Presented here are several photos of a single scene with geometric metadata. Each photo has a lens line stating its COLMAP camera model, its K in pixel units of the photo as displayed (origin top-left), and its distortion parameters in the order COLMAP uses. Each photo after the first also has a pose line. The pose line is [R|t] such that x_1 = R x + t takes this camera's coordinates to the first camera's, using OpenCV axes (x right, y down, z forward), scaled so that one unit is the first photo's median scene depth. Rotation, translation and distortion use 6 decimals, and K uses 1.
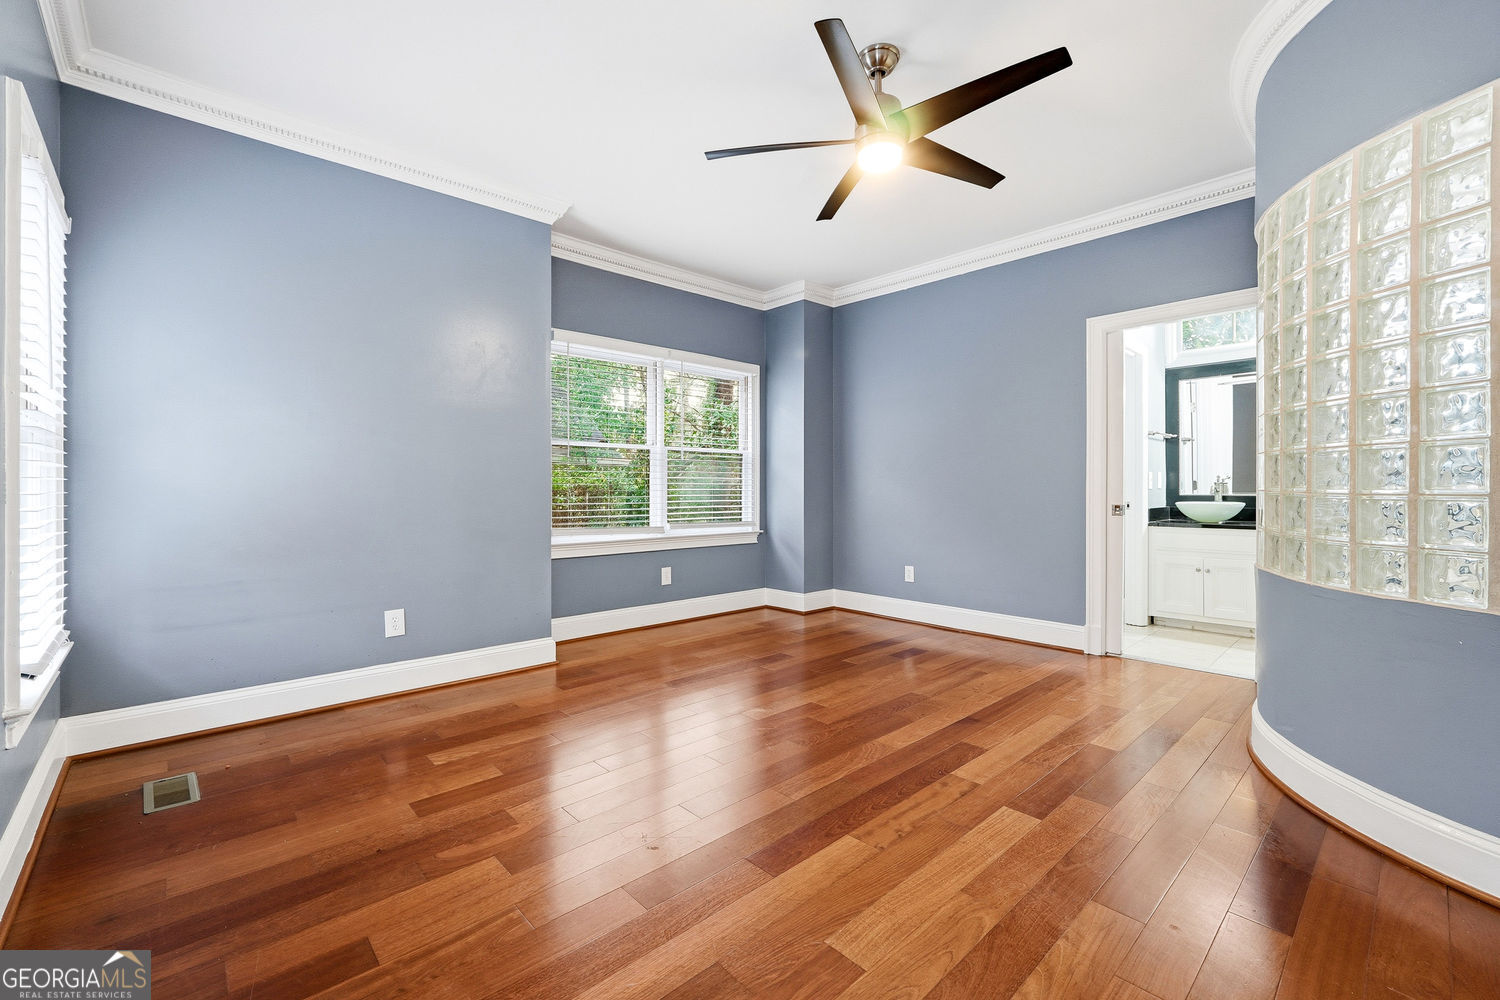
lens RADIAL K [[630.2, 0, 749.4], [0, 630.2, 493.1], [0, 0, 1]] dist [-0.001270, 0.000074]
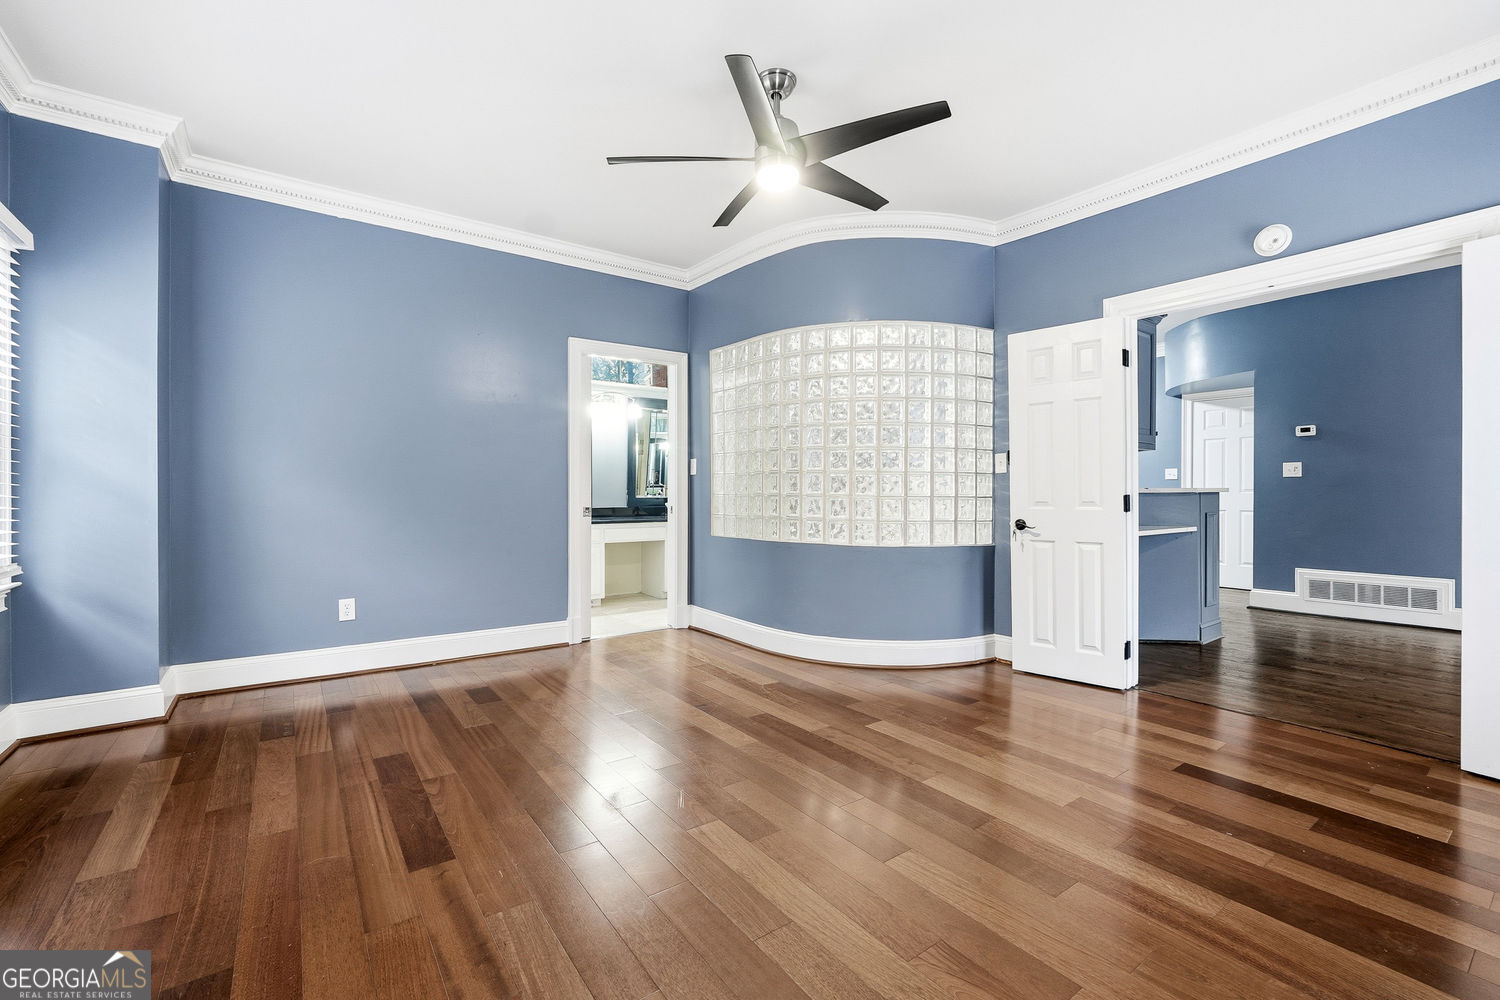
lens RADIAL K [[630.2, 0, 746.4], [0, 630.2, 498.9], [0, 0, 1]] dist [-0.001270, 0.000074]
pose [[0.137091, -0.007004, 0.990534, -0.553427], [0.004261, 0.999970, 0.006481, -0.004524], [-0.990549, 0.003332, 0.137116, 0.597193]]
